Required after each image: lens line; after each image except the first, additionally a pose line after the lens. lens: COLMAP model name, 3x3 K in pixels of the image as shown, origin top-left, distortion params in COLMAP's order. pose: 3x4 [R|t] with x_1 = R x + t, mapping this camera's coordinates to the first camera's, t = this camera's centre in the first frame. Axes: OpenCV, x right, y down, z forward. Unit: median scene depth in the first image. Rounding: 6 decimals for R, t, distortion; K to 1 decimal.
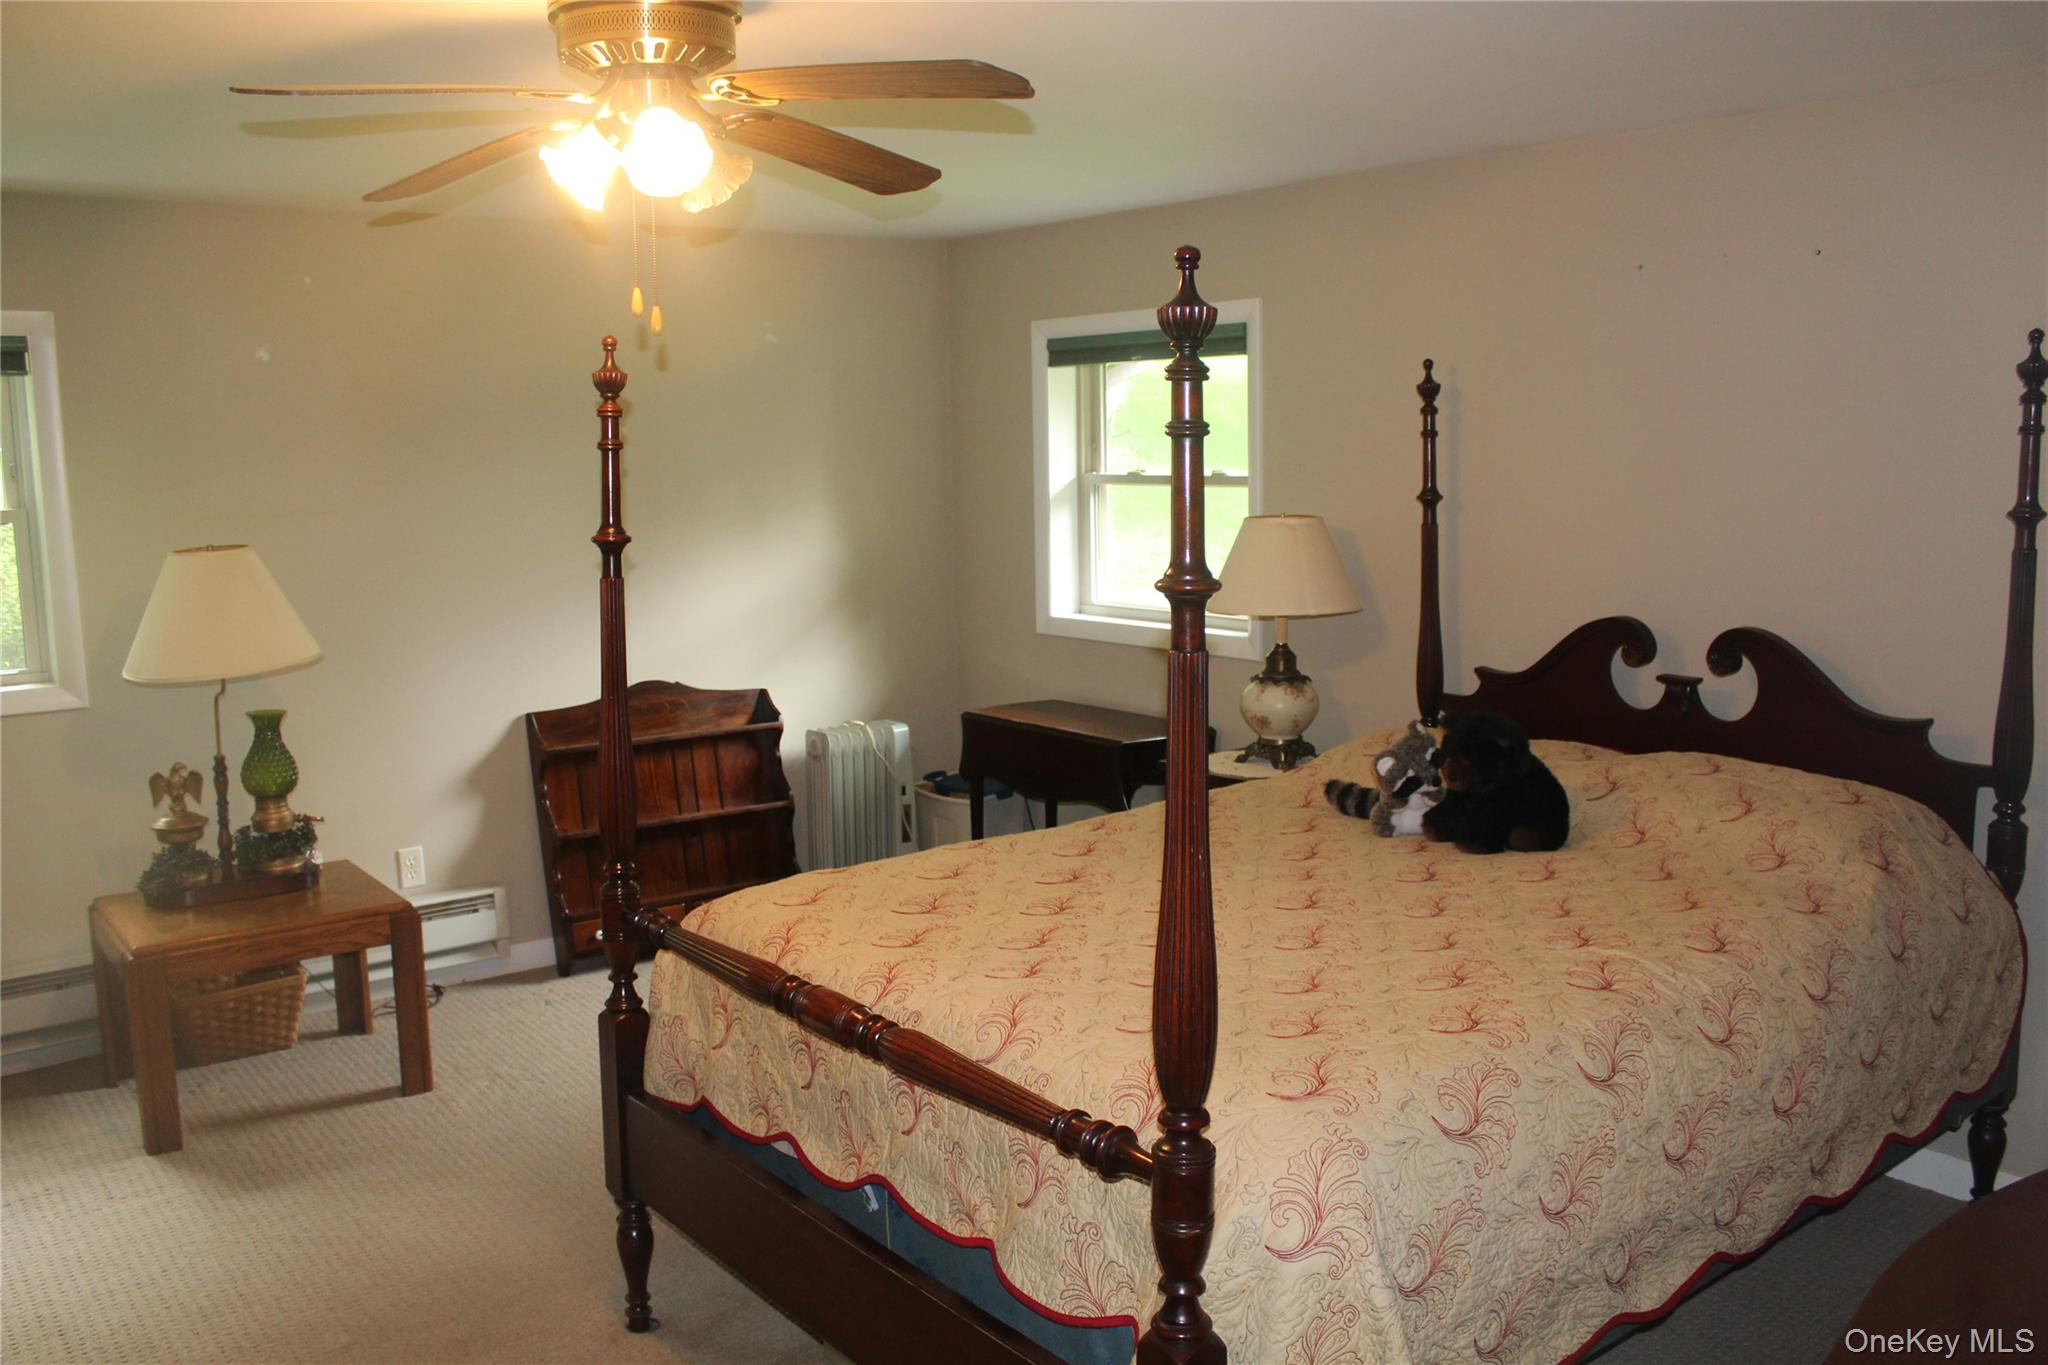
lens RADIAL K [[1706.0, 0, 1023.6], [0, 1706.0, 696.6], [0, 0, 1]] dist [-0.165023, 0.149605]
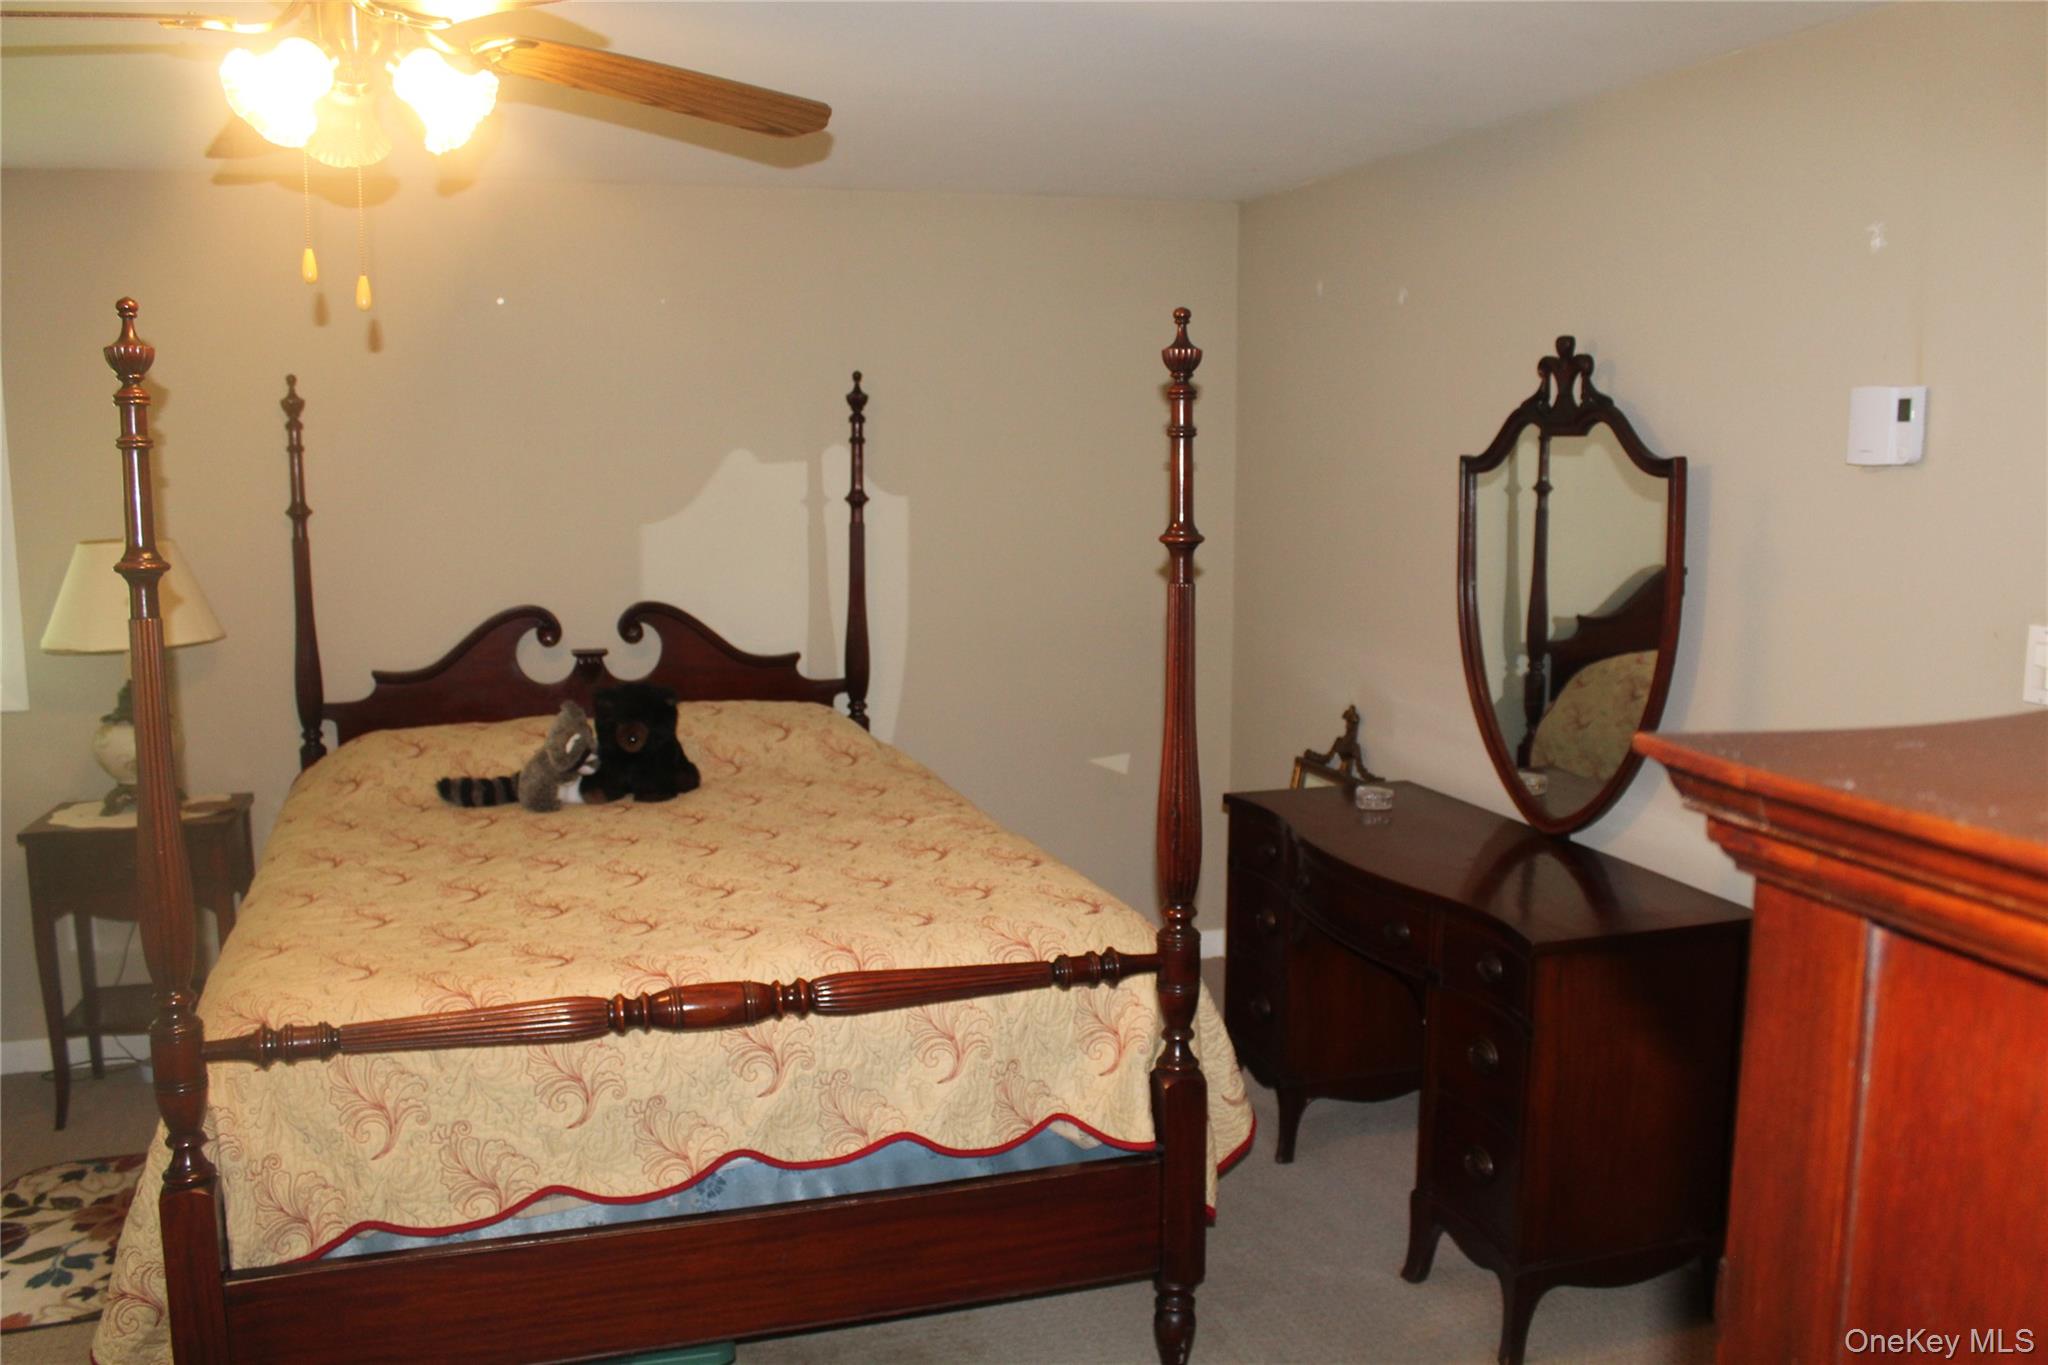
lens RADIAL K [[1706.0, 0, 1023.6], [0, 1706.0, 696.6], [0, 0, 1]] dist [-0.165023, 0.149605]
pose [[0.352371, -0.121107, 0.927991, -0.717580], [0.137536, 0.987526, 0.076652, -0.033745], [-0.925699, 0.100622, 0.364632, 0.329882]]
